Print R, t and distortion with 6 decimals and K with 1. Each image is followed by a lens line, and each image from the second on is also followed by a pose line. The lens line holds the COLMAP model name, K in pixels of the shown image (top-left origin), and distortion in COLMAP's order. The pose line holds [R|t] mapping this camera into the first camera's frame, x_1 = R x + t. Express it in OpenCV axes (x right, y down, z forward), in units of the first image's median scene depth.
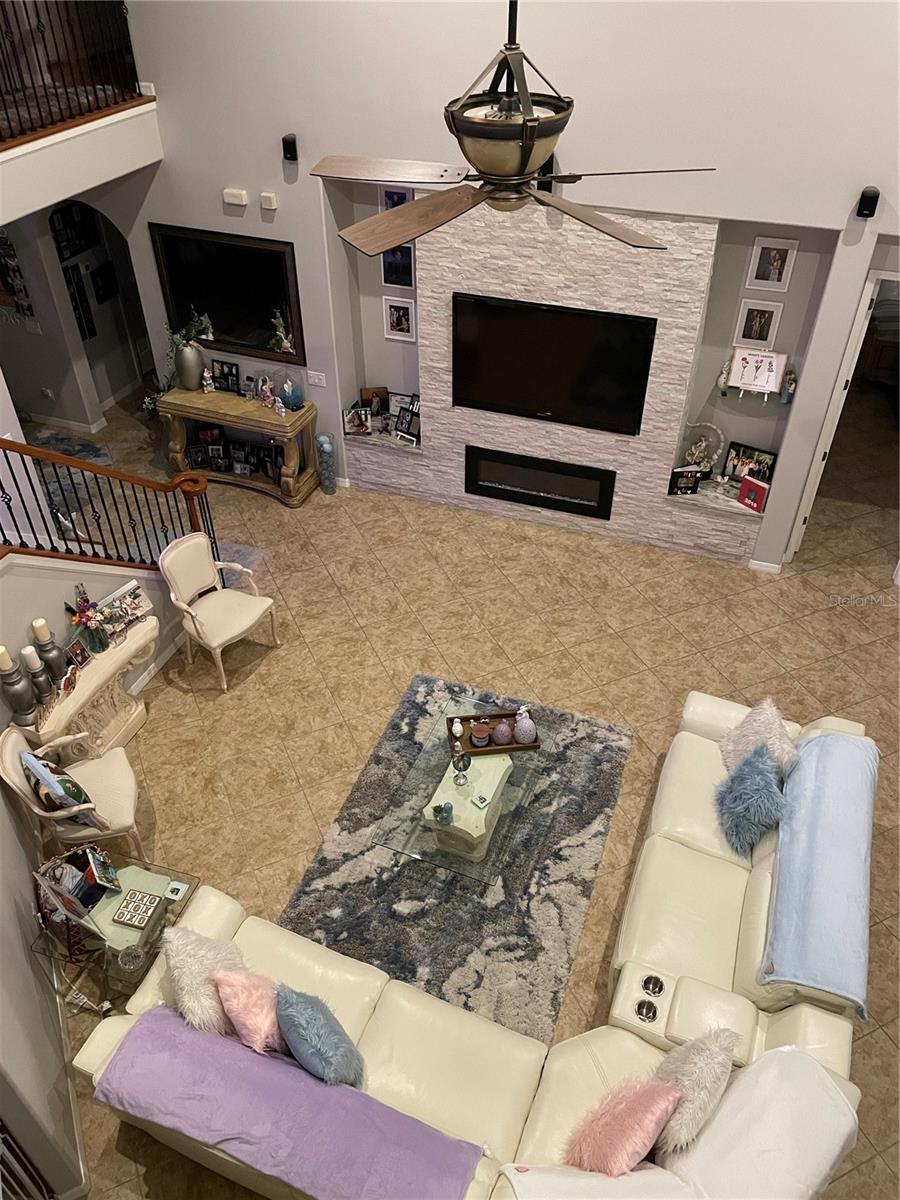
lens RADIAL K [[913.4, 0, 447.5], [0, 913.4, 597.4], [0, 0, 1]] dist [0.048409, -0.002119]
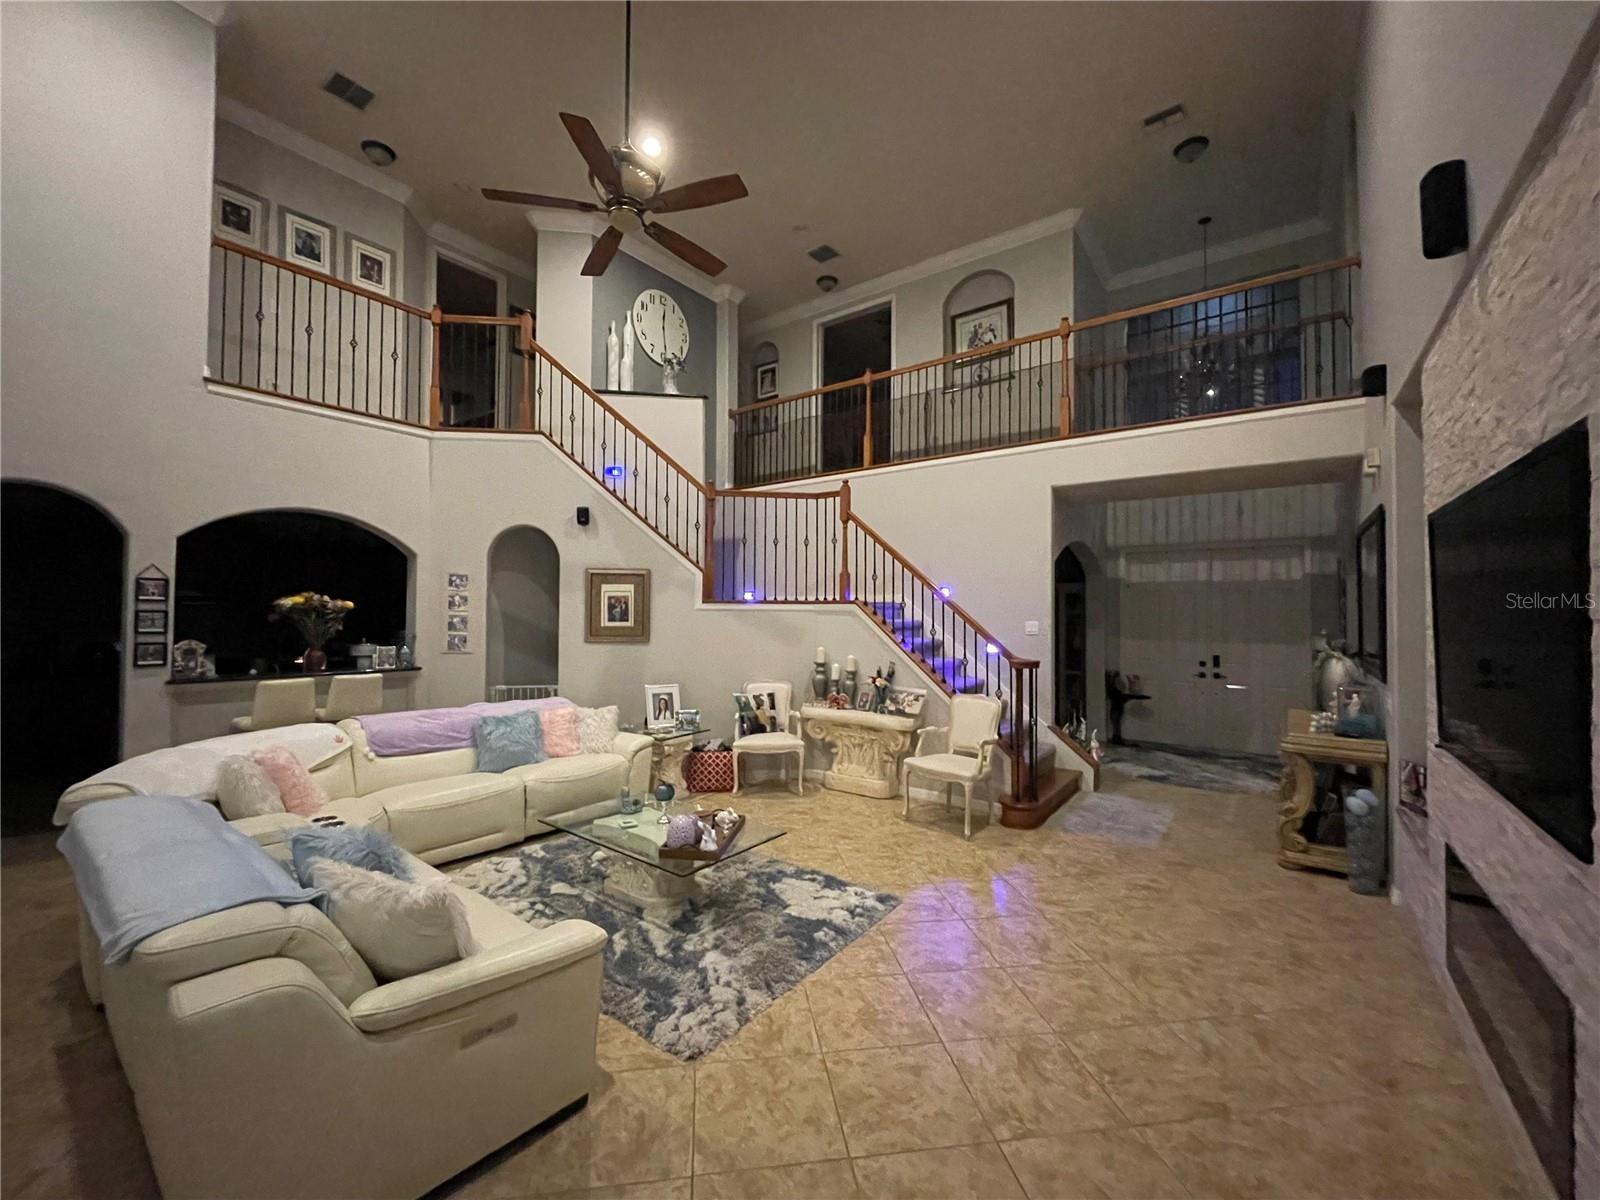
lens RADIAL K [[641.5, 0, 793.9], [0, 641.5, 596.0], [0, 0, 1]] dist [0.000150, 0.000147]
pose [[-0.293806, -0.030239, -0.955387, 0.549927], [-0.611772, 0.773923, 0.163640, -0.151198], [0.734448, 0.632557, -0.245882, 1.001918]]
